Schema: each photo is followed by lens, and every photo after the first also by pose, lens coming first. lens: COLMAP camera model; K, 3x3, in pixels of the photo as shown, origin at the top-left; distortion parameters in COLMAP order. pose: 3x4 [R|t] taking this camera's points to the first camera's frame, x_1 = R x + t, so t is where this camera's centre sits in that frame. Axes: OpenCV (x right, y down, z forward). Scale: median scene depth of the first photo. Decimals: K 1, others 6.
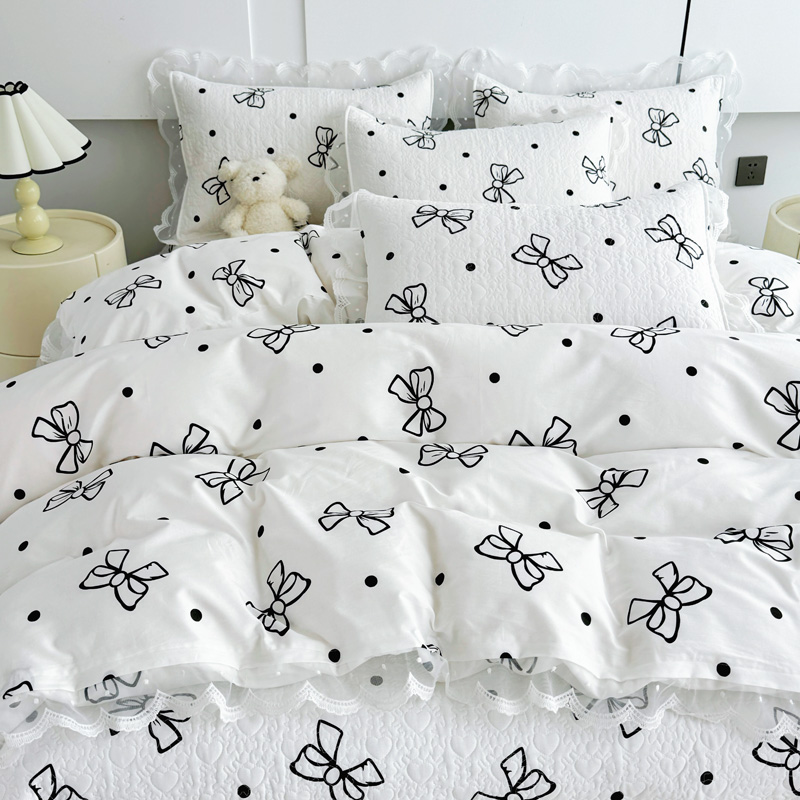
lens RADIAL K [[1062.4, 0, 400.0], [0, 1062.4, 400.0], [0, 0, 1]] dist [0.210289, -0.517896]
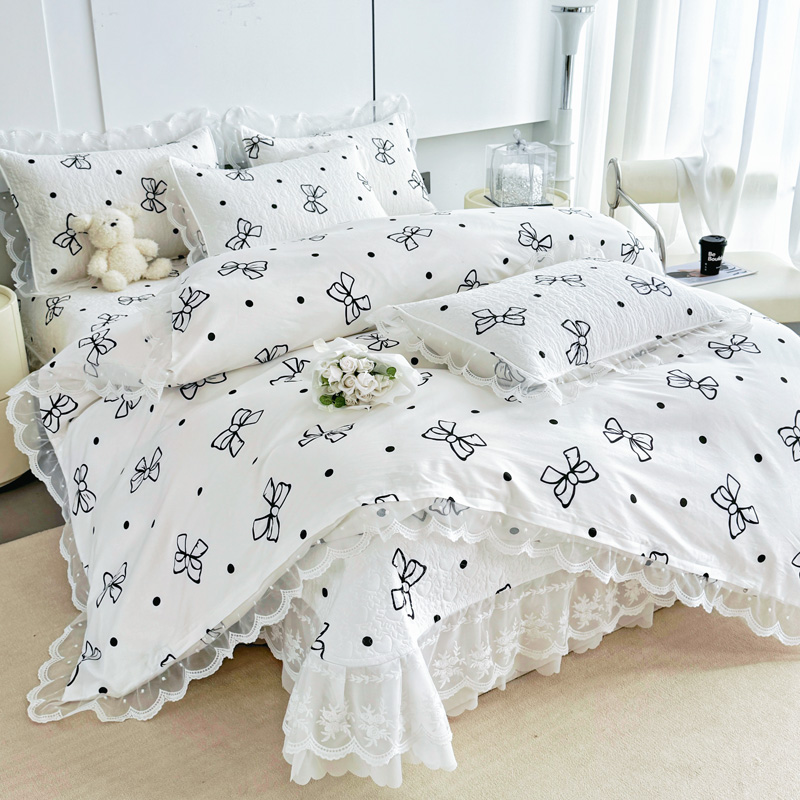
lens RADIAL K [[1068.0, 0, 400.0], [0, 1068.0, 400.0], [0, 0, 1]] dist [0.202218, -0.479500]
pose [[0.844366, -0.223529, 0.486910, -0.462854], [0.274067, 0.961108, -0.034045, 0.095656], [-0.460363, 0.162193, 0.872788, -0.125472]]
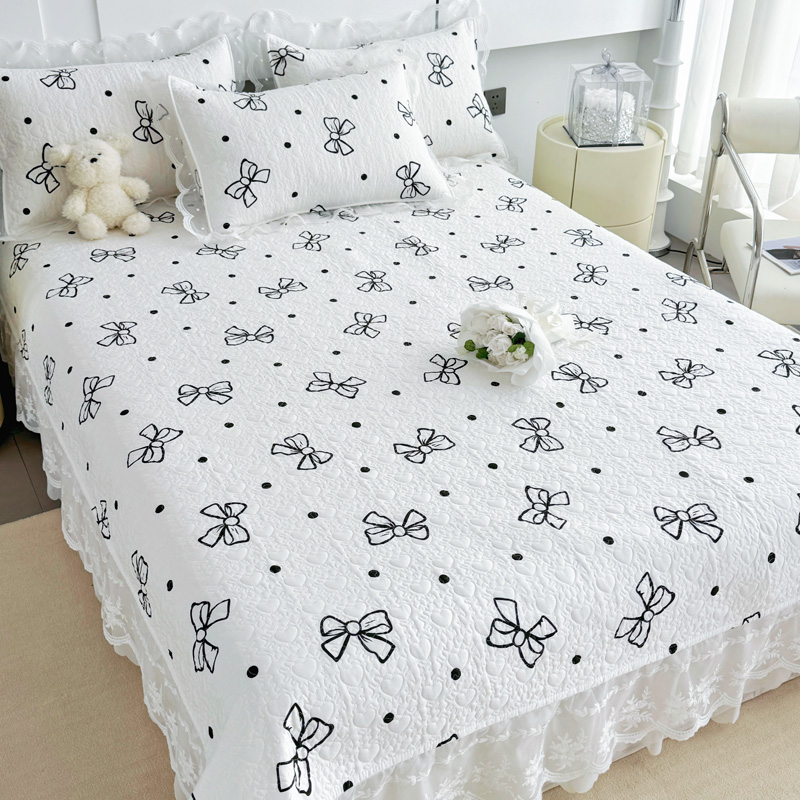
lens RADIAL K [[1062.4, 0, 400.0], [0, 1062.4, 400.0], [0, 0, 1]] dist [0.210289, -0.517896]
pose [[0.911839, -0.211241, 0.352033, -0.260304], [0.199387, 0.977414, 0.070055, -0.005762], [-0.358880, 0.006312, 0.933362, -0.019166]]
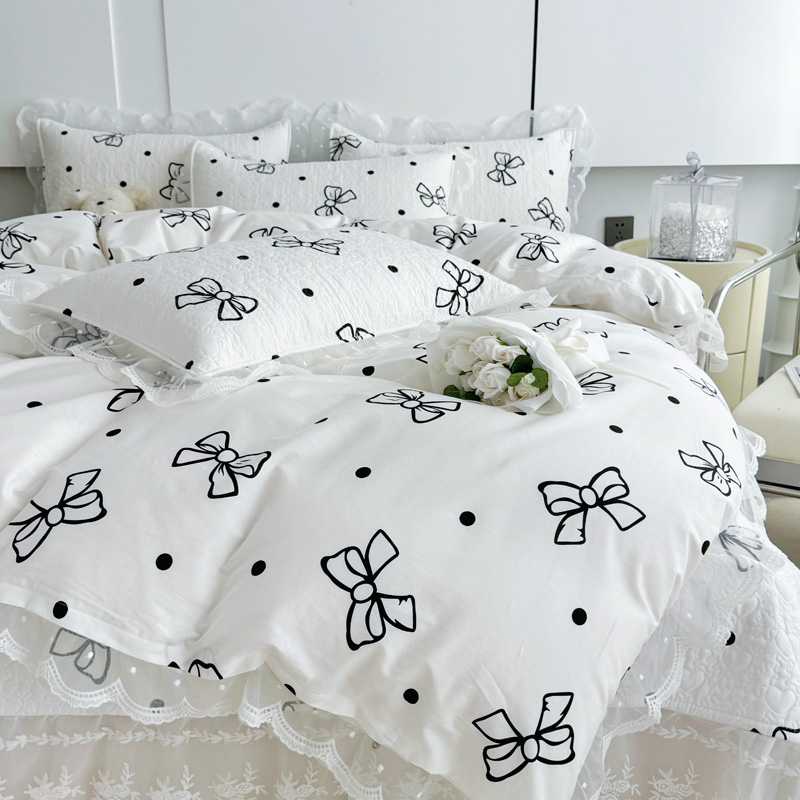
lens RADIAL K [[1062.4, 0, 400.0], [0, 1062.4, 400.0], [0, 0, 1]] dist [0.210289, -0.517896]
pose [[0.998653, 0.008231, -0.051227, 0.194953], [-0.018874, 0.977322, -0.210914, 0.179521], [0.048330, 0.211597, 0.976161, 0.047533]]
